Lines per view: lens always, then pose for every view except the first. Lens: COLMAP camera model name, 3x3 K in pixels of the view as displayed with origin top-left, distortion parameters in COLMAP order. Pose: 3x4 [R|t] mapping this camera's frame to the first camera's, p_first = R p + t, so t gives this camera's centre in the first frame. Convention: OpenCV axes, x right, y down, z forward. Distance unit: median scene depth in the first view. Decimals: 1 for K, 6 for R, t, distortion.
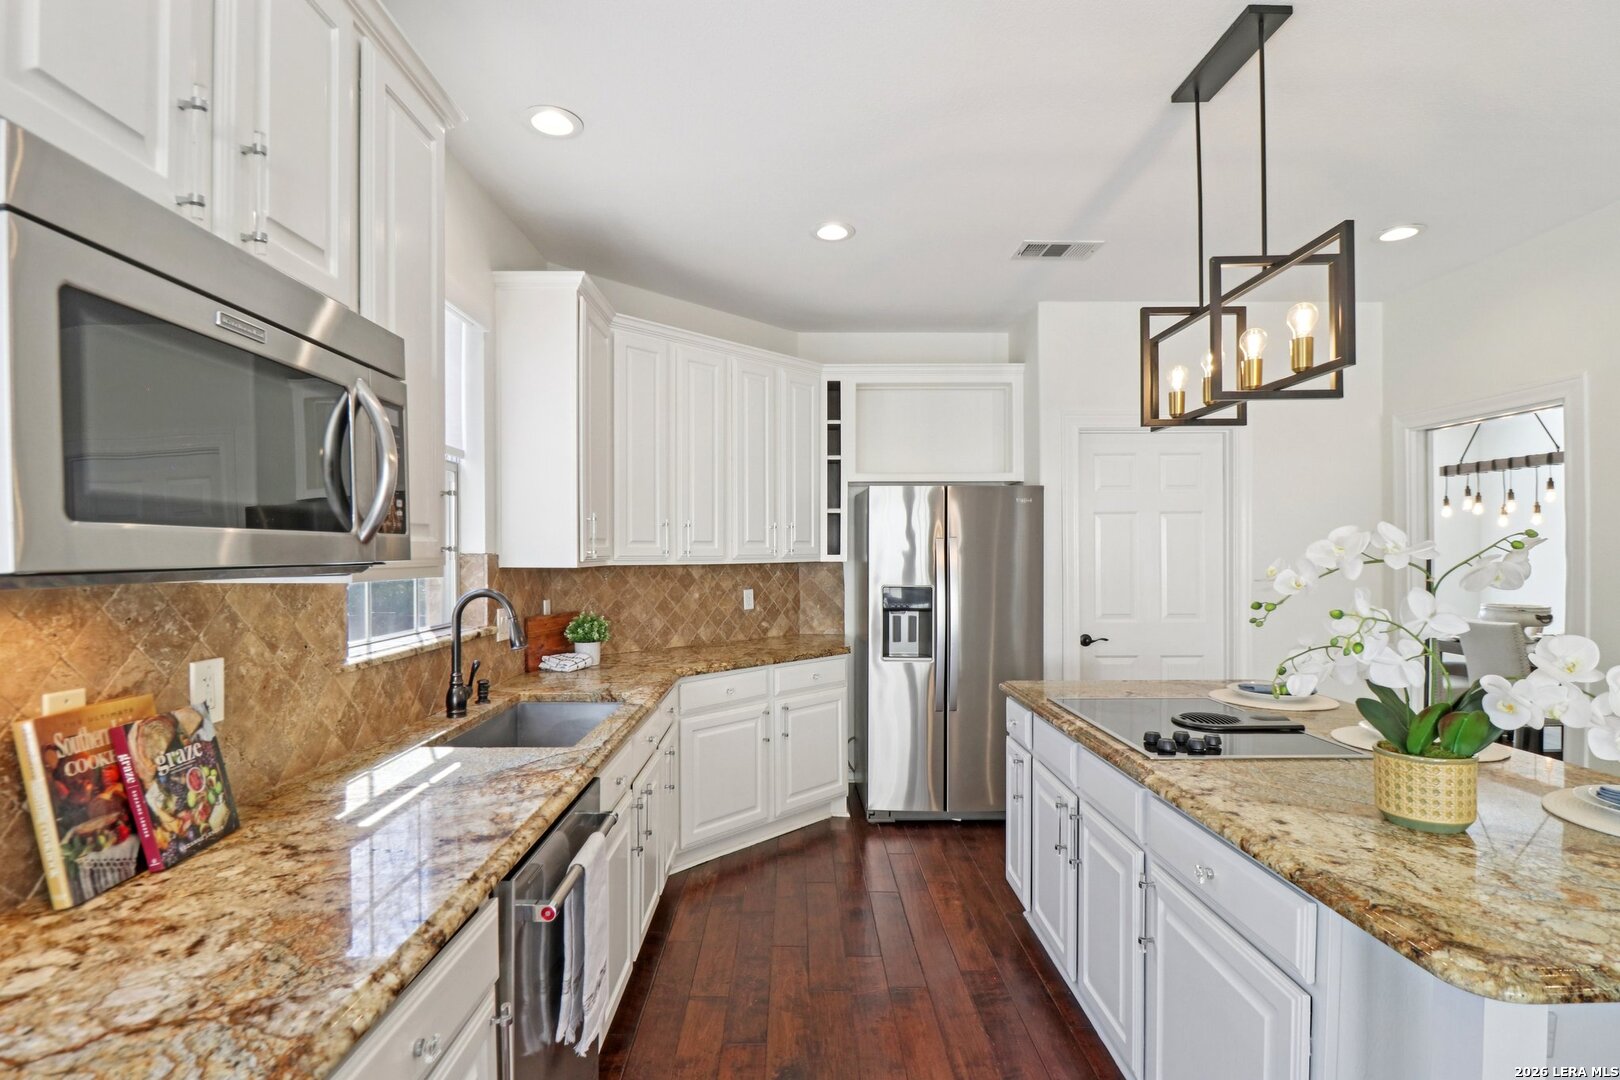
lens RADIAL K [[759.5, 0, 784.8], [0, 759.5, 543.3], [0, 0, 1]] dist [0.001920, -0.012676]
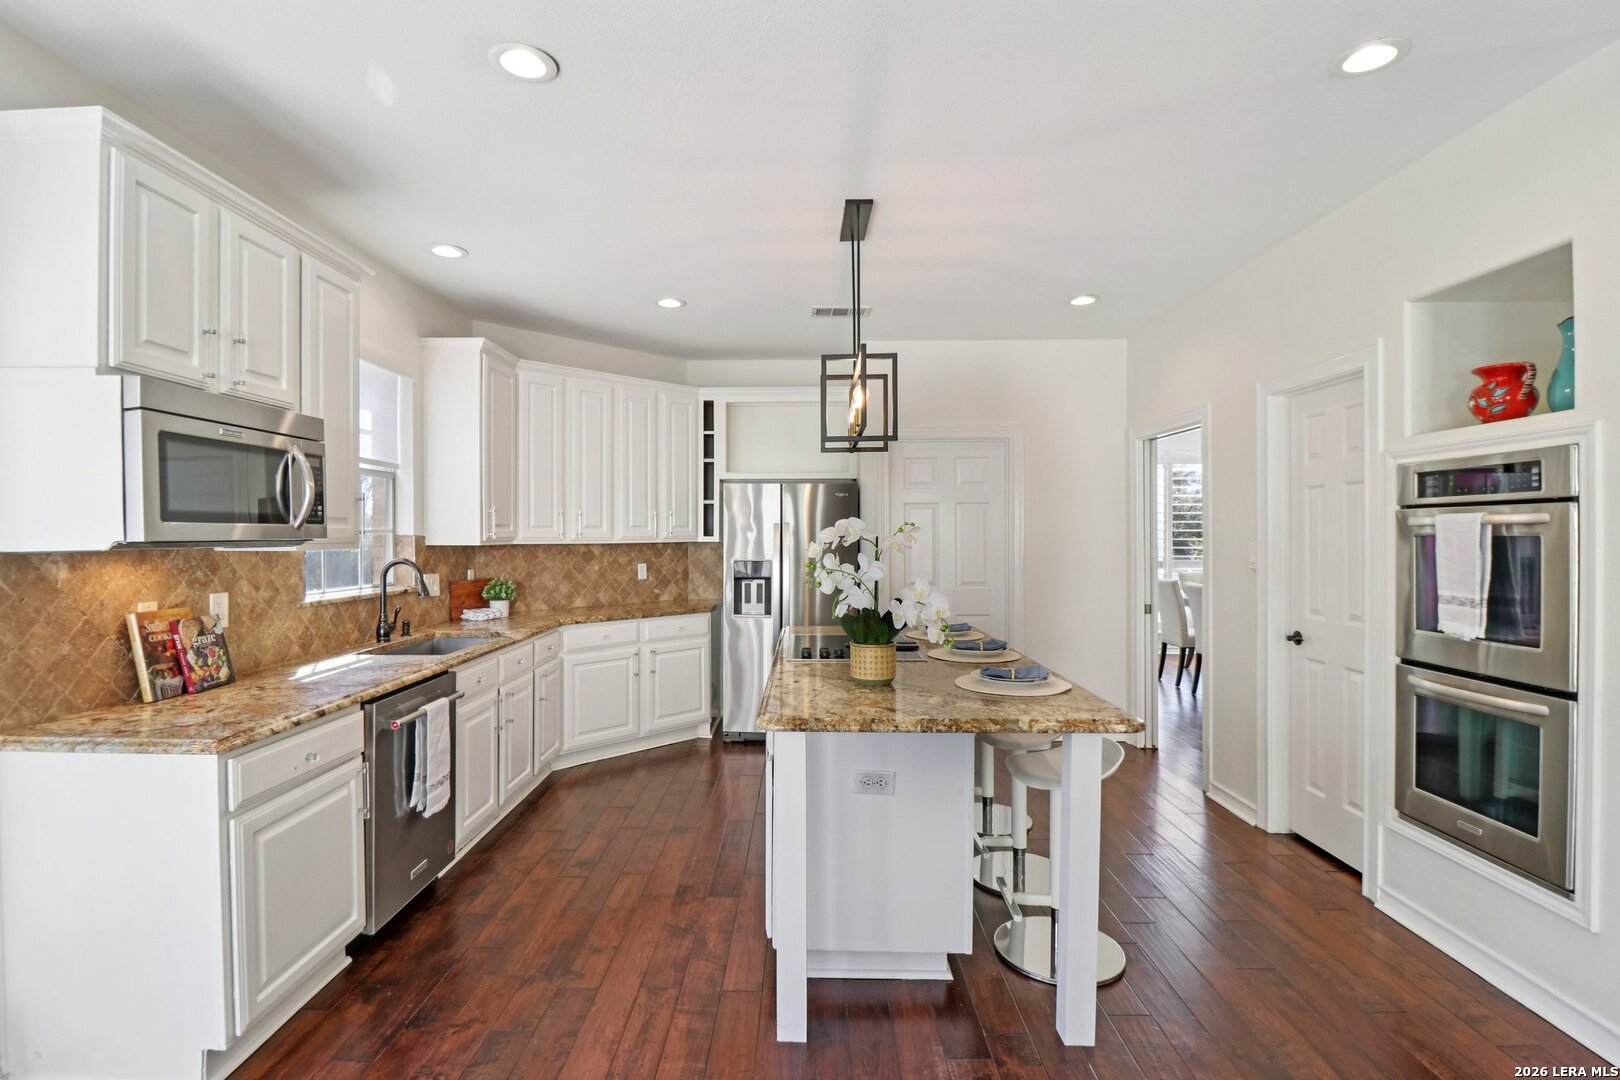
lens RADIAL K [[755.7, 0, 786.4], [0, 755.7, 522.7], [0, 0, 1]] dist [0.000538, -0.013874]
pose [[0.999849, -0.000686, -0.017386, 0.405851], [0.000611, 0.999991, -0.004276, -0.004545], [0.017389, 0.004265, 0.999840, -0.504682]]
